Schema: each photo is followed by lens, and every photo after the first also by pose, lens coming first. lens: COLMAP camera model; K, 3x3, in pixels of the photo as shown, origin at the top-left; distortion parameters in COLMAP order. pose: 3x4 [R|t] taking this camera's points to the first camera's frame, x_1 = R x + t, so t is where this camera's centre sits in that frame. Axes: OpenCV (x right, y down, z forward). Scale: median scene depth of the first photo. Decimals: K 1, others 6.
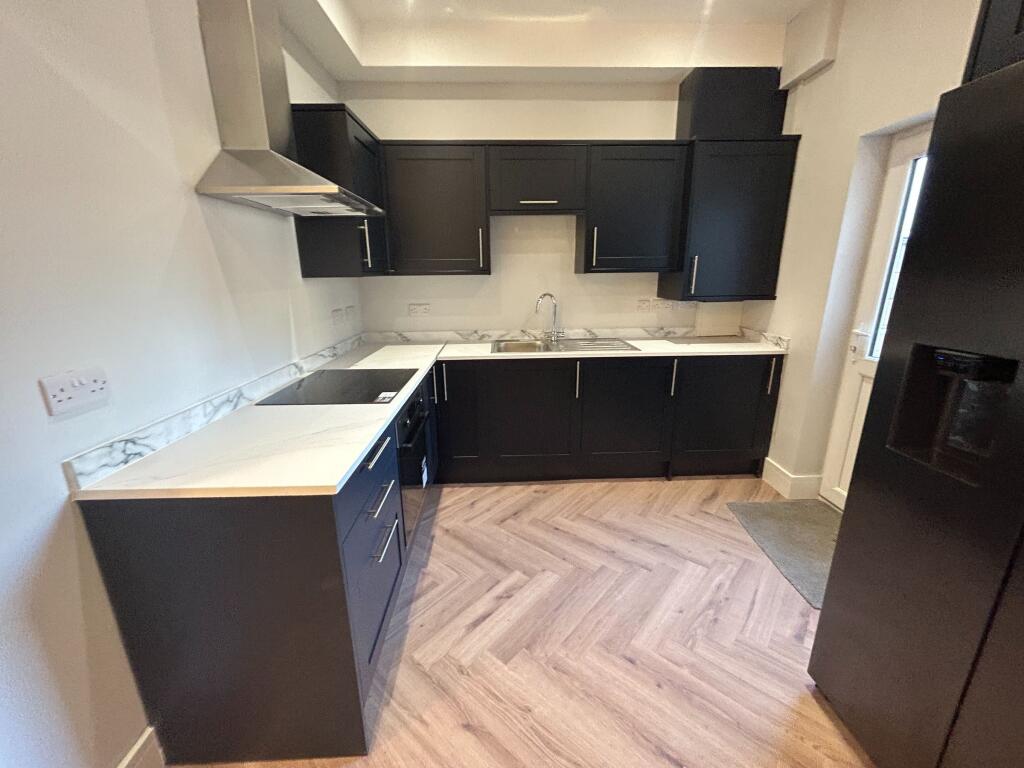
lens RADIAL K [[413.5, 0, 511.7], [0, 413.5, 382.1], [0, 0, 1]] dist [0.001761, 0.000596]
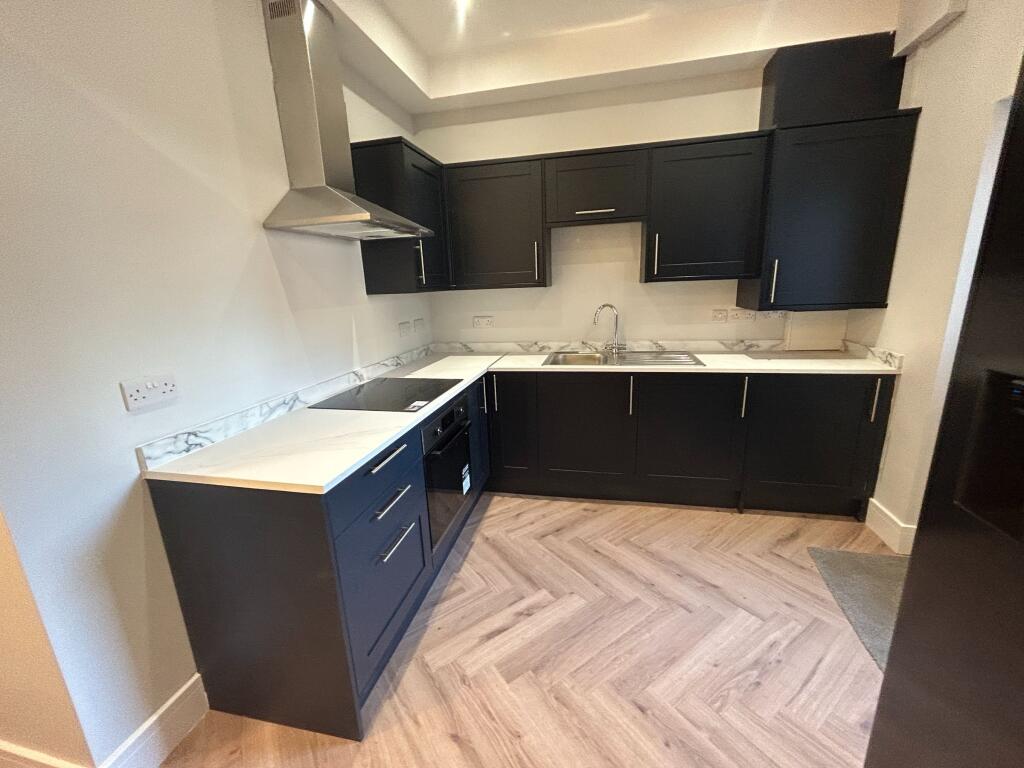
lens RADIAL K [[412.4, 0, 511.8], [0, 412.4, 382.4], [0, 0, 1]] dist [0.000857, -0.000008]
pose [[0.968194, 0.031916, -0.248158, 0.160808], [-0.036741, 0.999215, -0.014833, -0.014353], [0.247490, 0.023479, 0.968606, 0.026076]]
